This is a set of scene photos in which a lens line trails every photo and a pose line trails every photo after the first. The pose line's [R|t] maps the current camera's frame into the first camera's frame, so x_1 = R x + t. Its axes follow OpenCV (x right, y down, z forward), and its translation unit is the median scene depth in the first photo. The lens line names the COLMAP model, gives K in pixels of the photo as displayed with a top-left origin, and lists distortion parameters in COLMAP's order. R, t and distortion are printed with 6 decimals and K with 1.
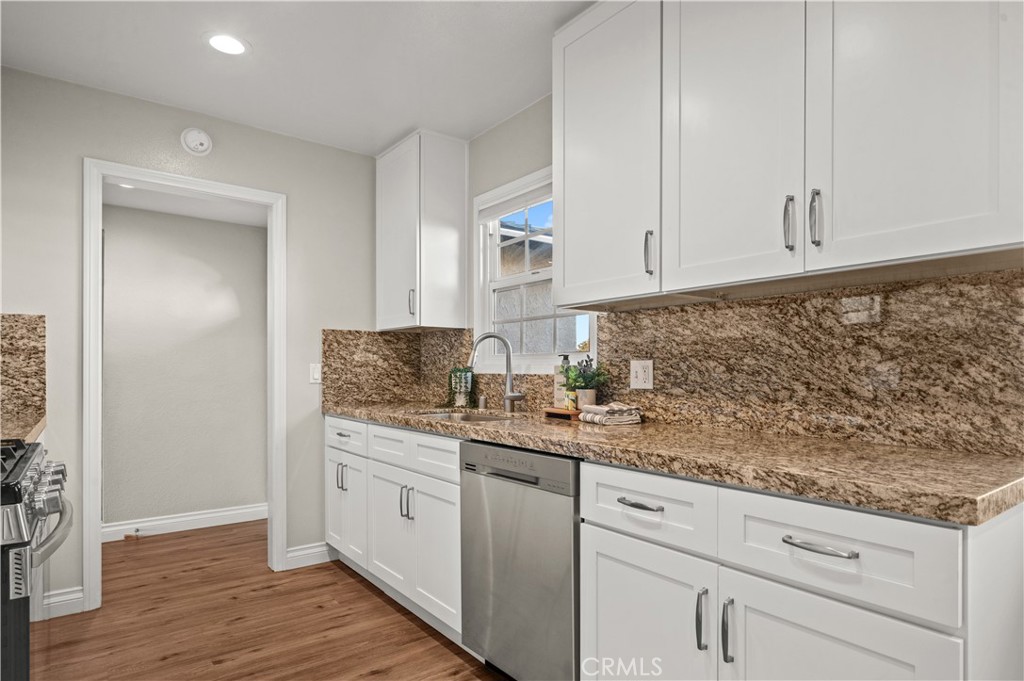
lens RADIAL K [[575.9, 0, 511.0], [0, 575.9, 343.4], [0, 0, 1]] dist [-0.000155, 0.000013]
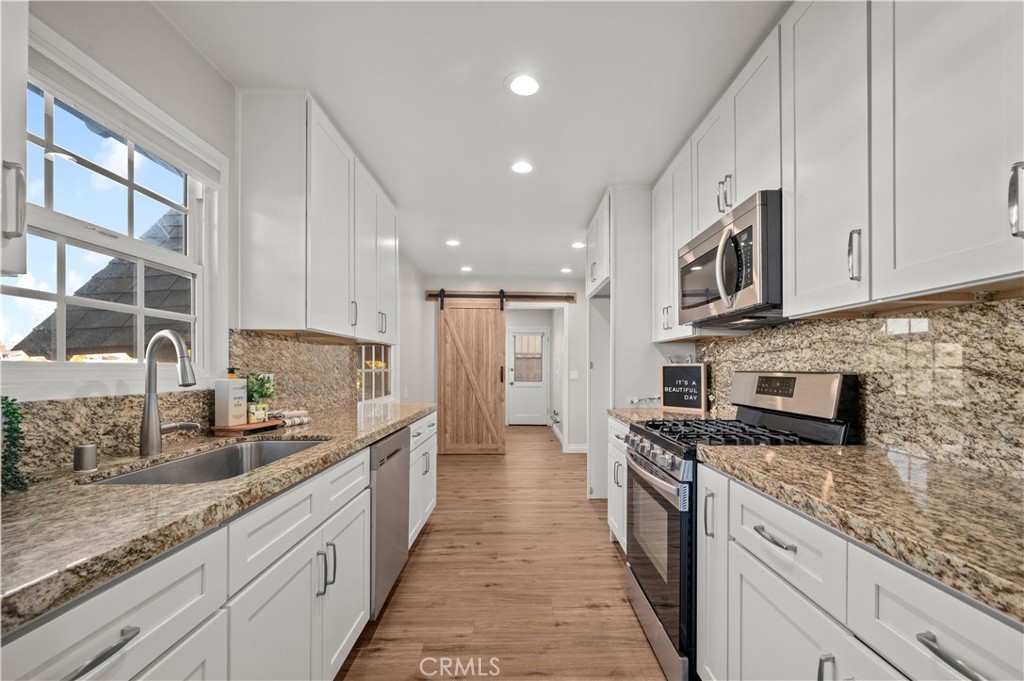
lens RADIAL K [[441.0, 0, 533.5], [0, 441.0, 374.1], [0, 0, 1]] dist [-0.000929, -0.000913]
pose [[-0.819270, -0.005121, 0.573385, -0.750114], [-0.023695, 0.999408, -0.024931, 0.037712], [-0.572918, -0.034011, -0.818906, 1.377633]]
